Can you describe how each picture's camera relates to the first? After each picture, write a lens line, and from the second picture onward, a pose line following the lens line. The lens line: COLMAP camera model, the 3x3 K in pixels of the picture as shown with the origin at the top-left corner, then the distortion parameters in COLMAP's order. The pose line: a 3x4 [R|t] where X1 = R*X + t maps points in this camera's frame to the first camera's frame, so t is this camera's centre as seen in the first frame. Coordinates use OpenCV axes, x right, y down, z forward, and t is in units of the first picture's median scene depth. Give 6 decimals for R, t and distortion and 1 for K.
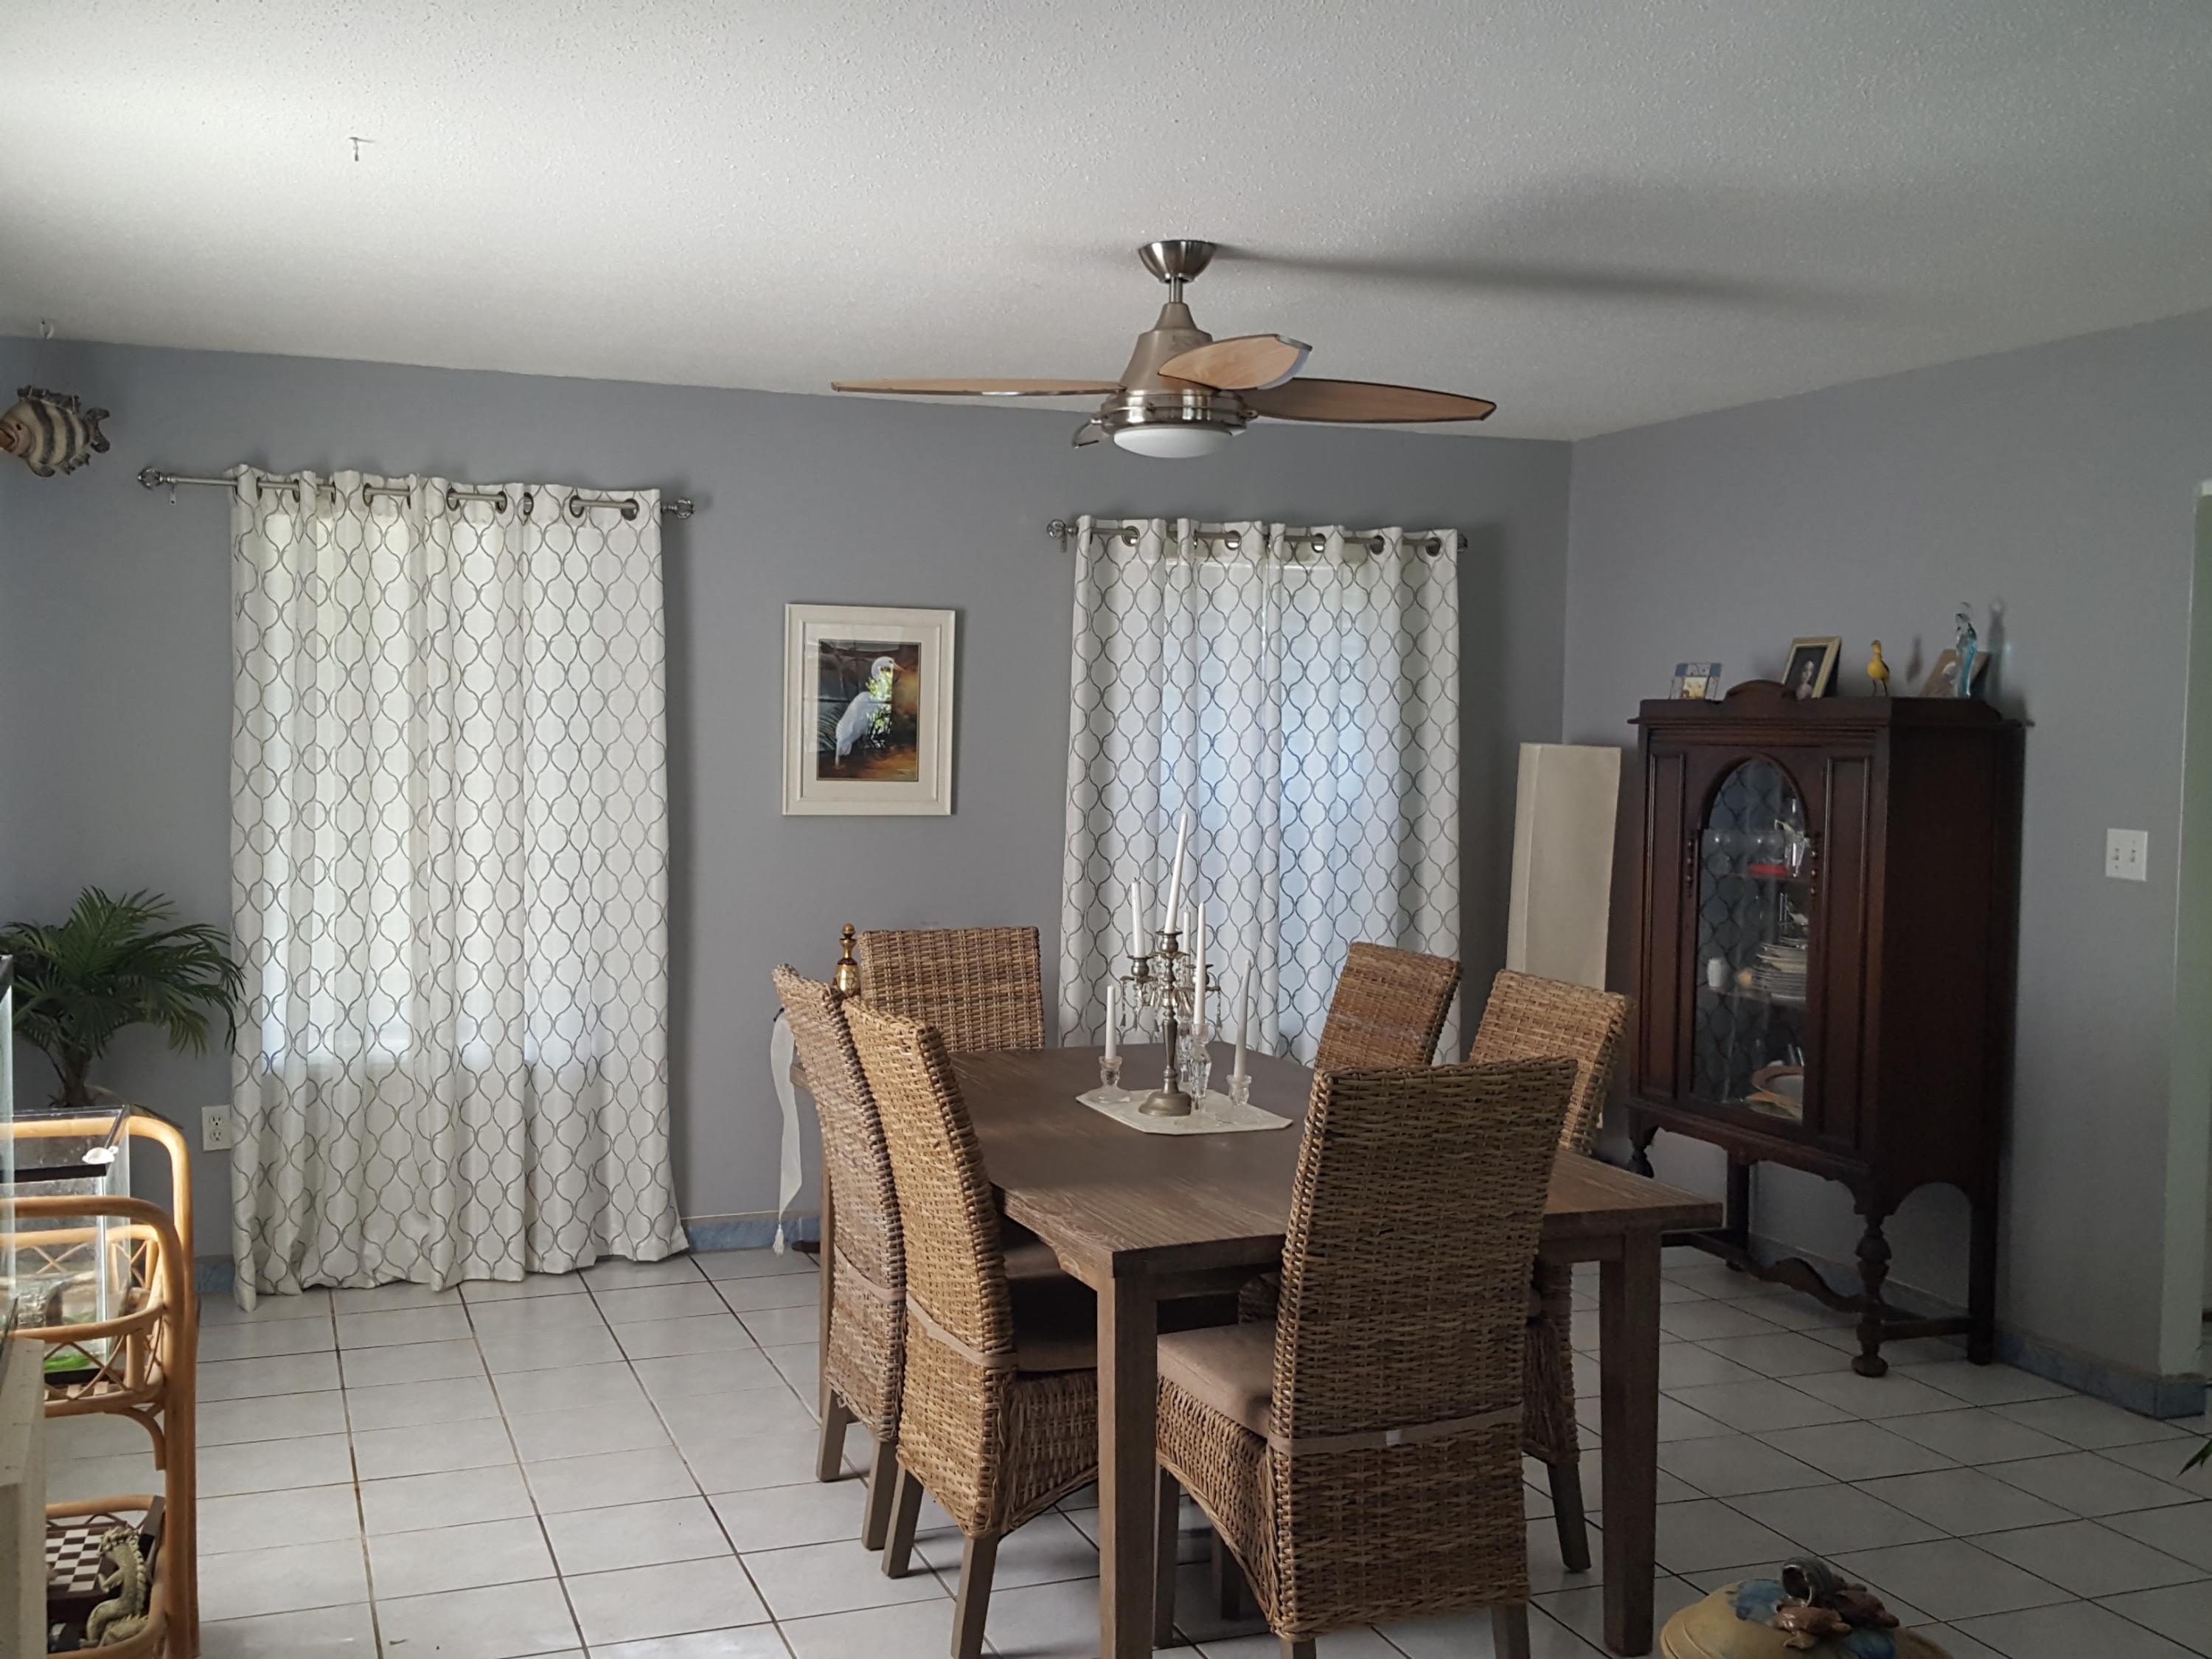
lens RADIAL K [[2128.7, 0, 1106.0], [0, 2128.7, 829.5], [0, 0, 1]] dist [0.168915, -0.342687]
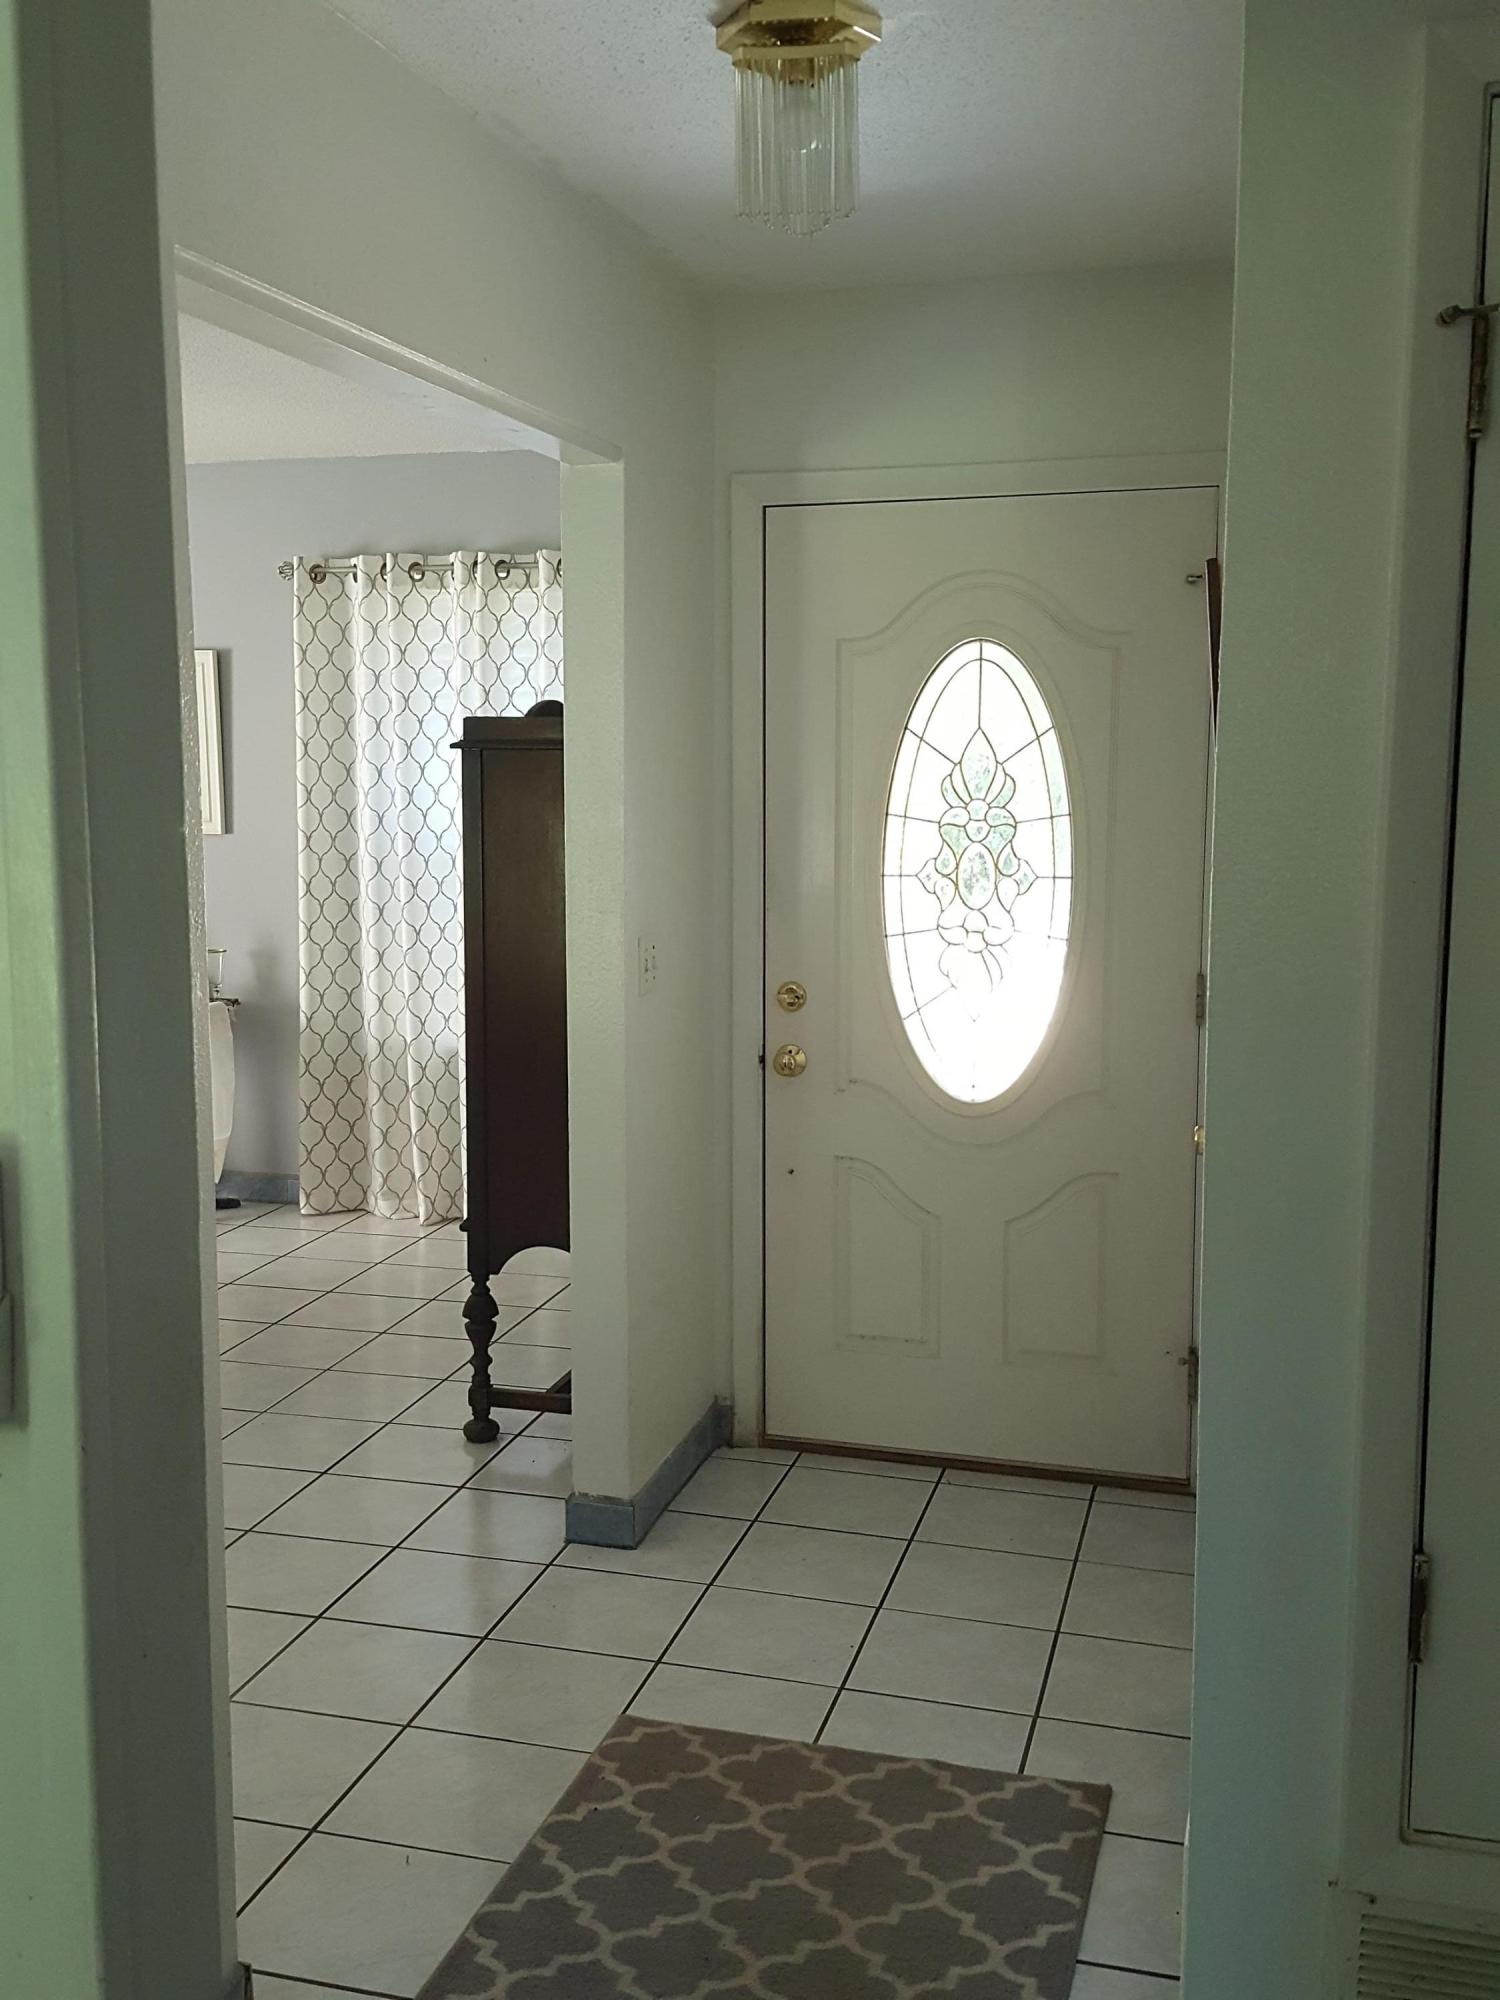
lens RADIAL K [[1924.7, 0, 750.0], [0, 1924.7, 1000.0], [0, 0, 1]] dist [0.168915, -0.342687]
pose [[0.797830, 0.064814, -0.599388, 0.903554], [-0.019417, 0.996451, 0.081905, -0.010718], [0.602569, -0.053708, 0.796257, 0.396101]]
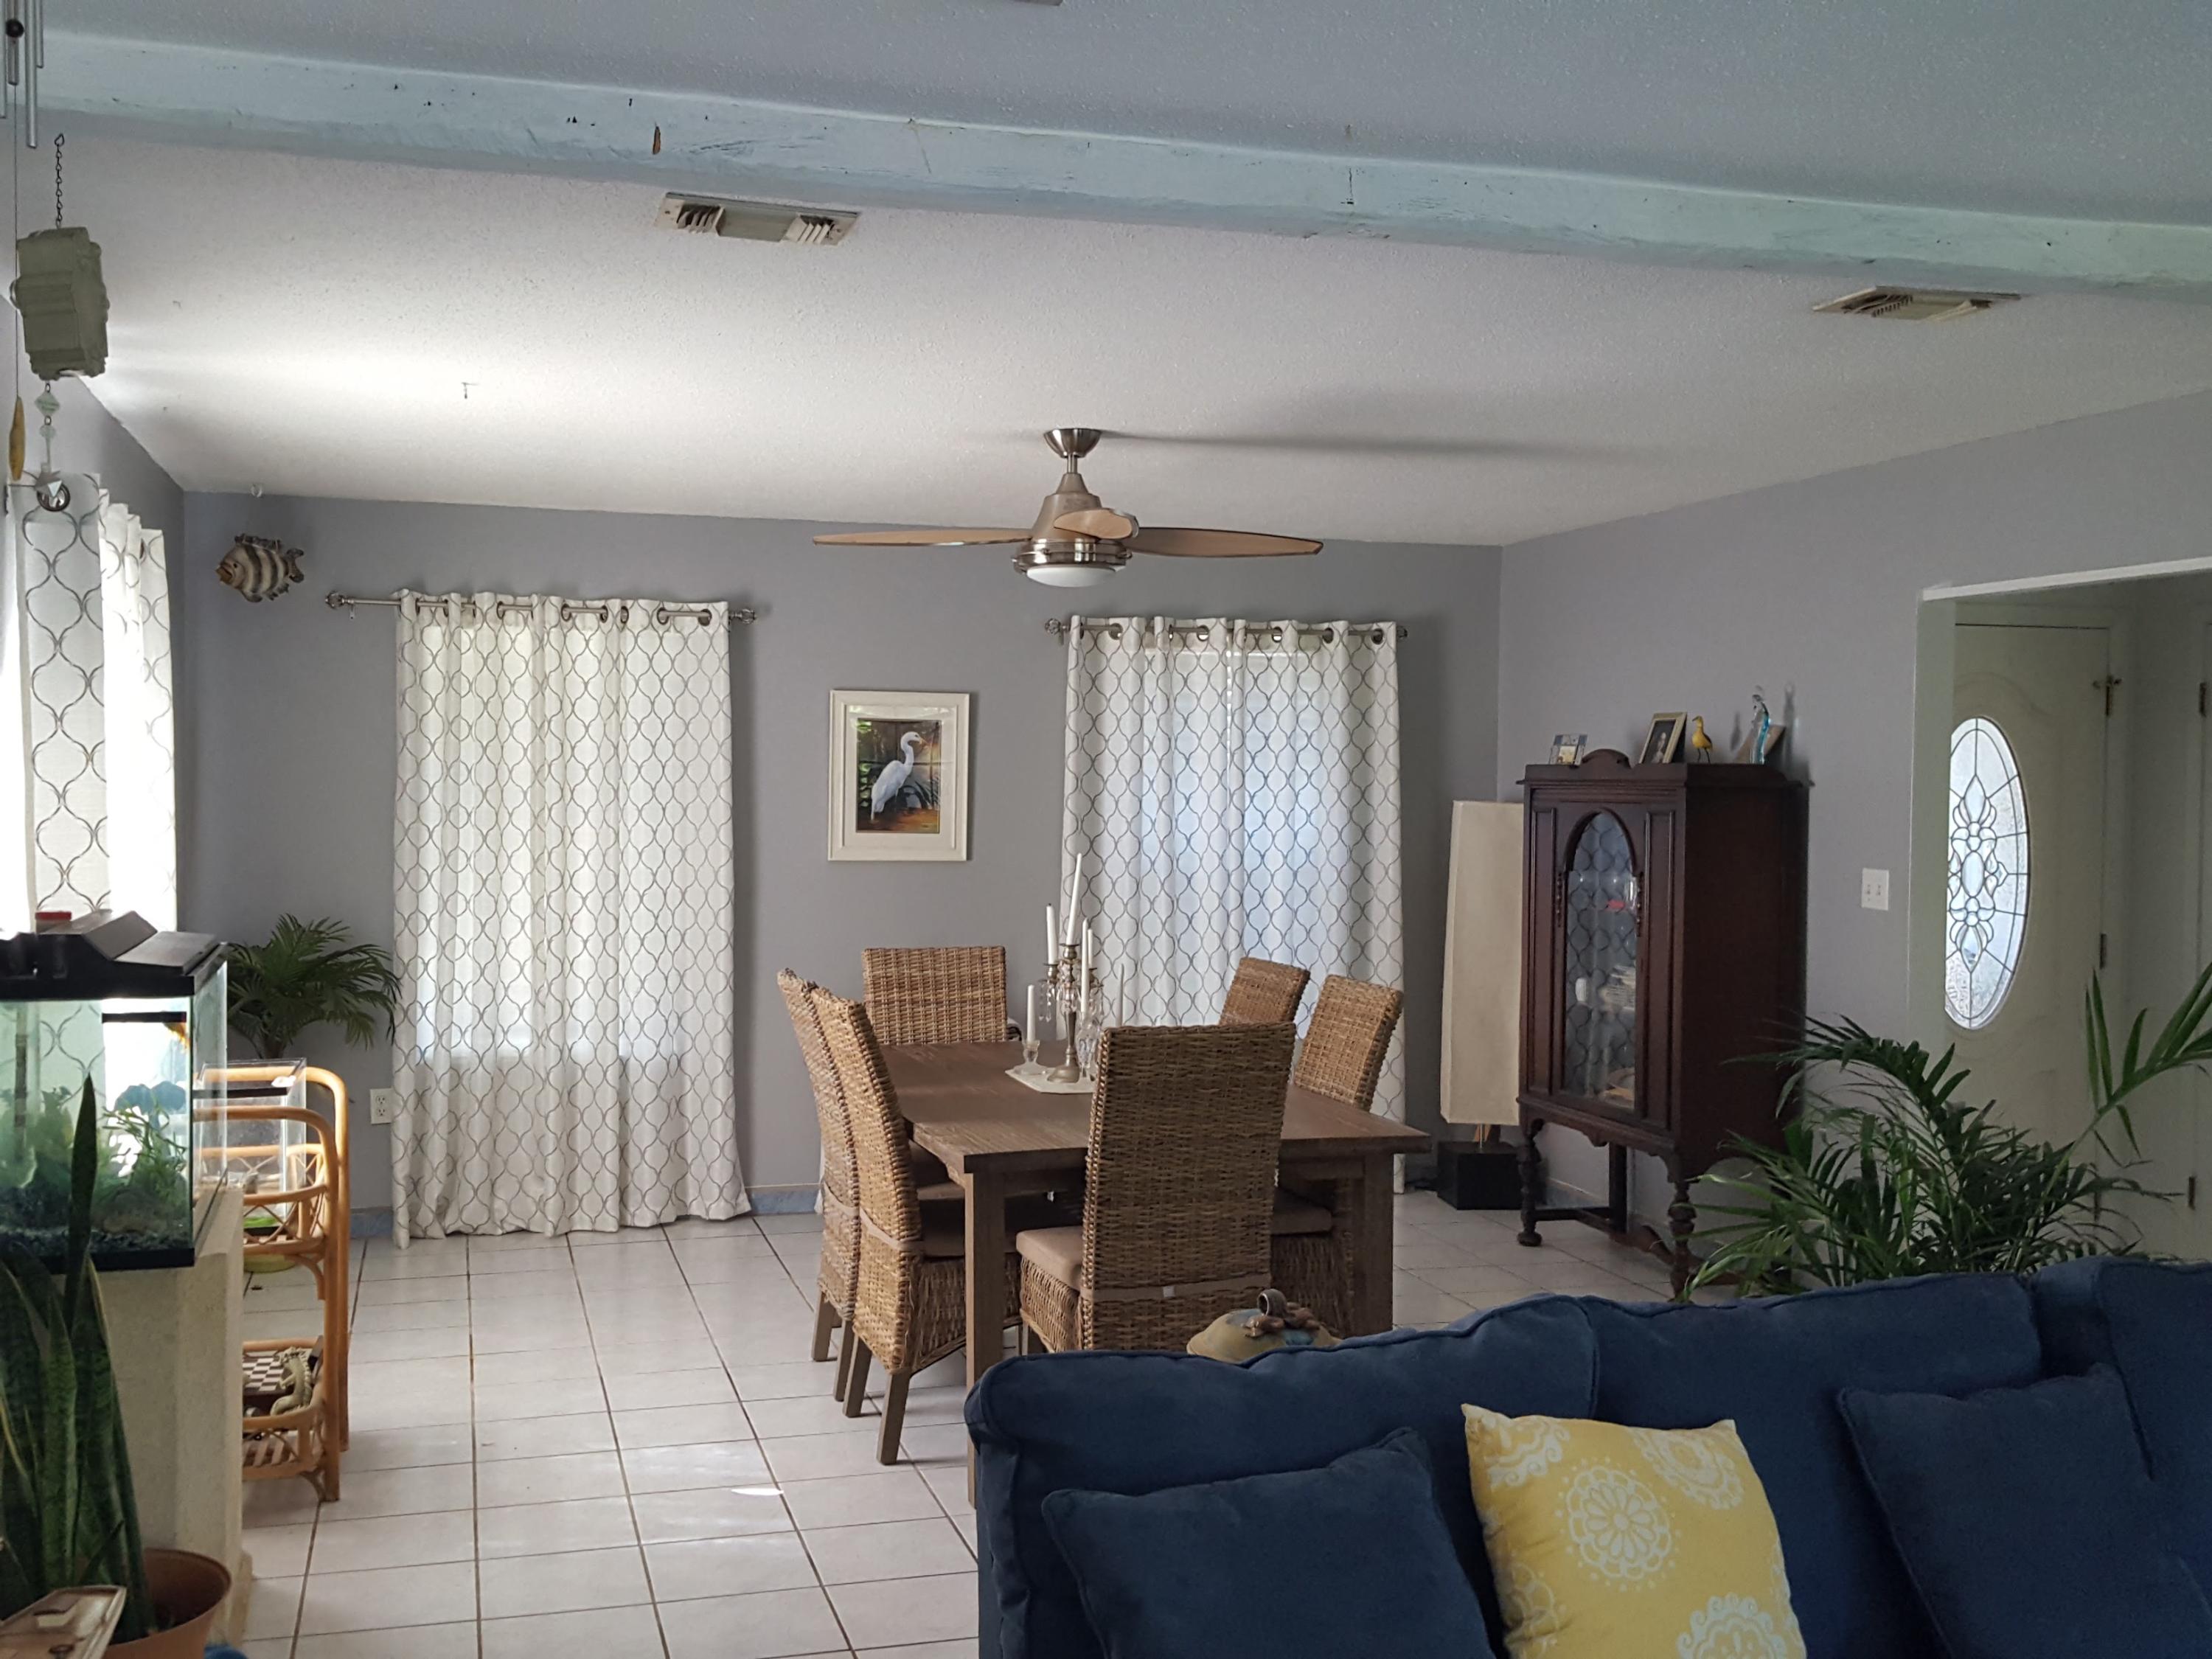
lens RADIAL K [[2128.7, 0, 1106.0], [0, 2128.7, 829.5], [0, 0, 1]] dist [0.168915, -0.342687]
pose [[0.996703, -0.002169, -0.081106, 0.117619], [-0.000025, 0.999634, -0.027040, 0.009405], [0.081135, 0.026953, 0.996339, -0.234978]]
